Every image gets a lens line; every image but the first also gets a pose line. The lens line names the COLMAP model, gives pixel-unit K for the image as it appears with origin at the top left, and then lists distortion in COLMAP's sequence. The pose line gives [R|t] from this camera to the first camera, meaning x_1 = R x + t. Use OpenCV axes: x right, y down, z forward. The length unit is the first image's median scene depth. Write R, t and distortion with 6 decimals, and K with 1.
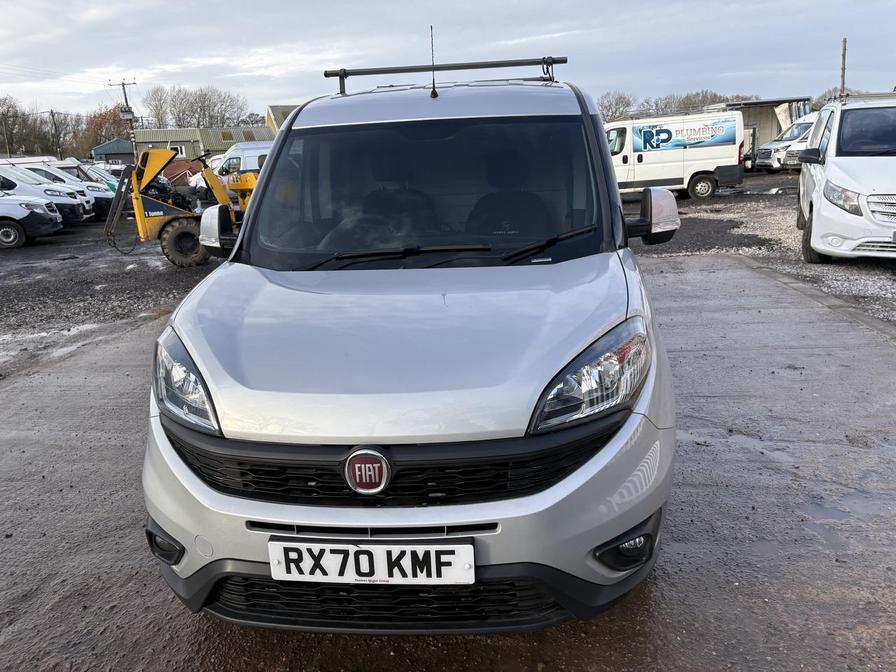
lens RADIAL K [[677.4, 0, 447.2], [0, 677.4, 337.6], [0, 0, 1]] dist [0.036297, -0.026516]
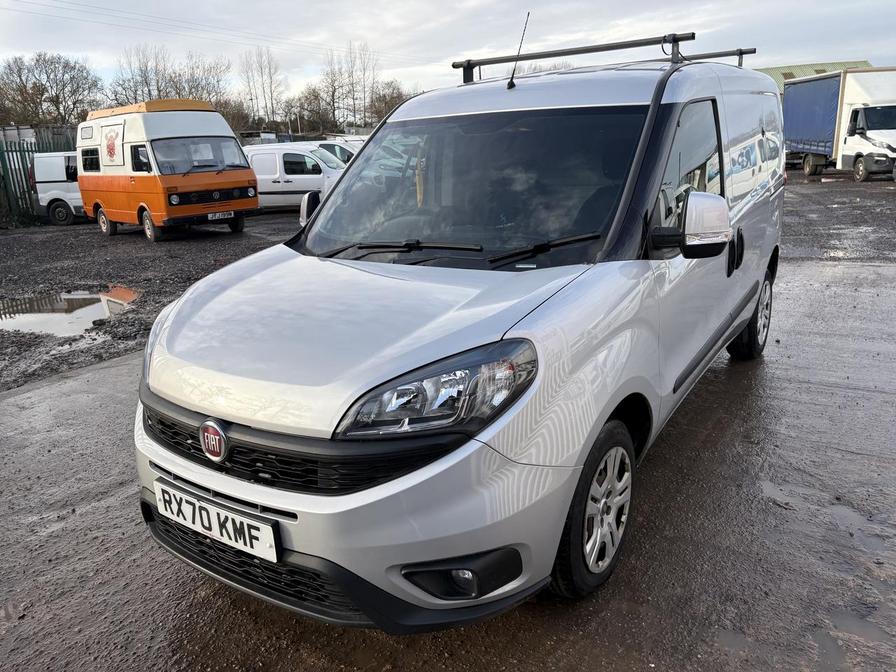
lens RADIAL K [[677.4, 0, 445.4], [0, 677.4, 335.5], [0, 0, 1]] dist [0.036297, -0.026516]
pose [[0.878421, 0.136163, -0.458080, 0.709057], [-0.120435, 0.990686, 0.063531, -0.095014], [0.462464, -0.000639, 0.886638, 0.163964]]
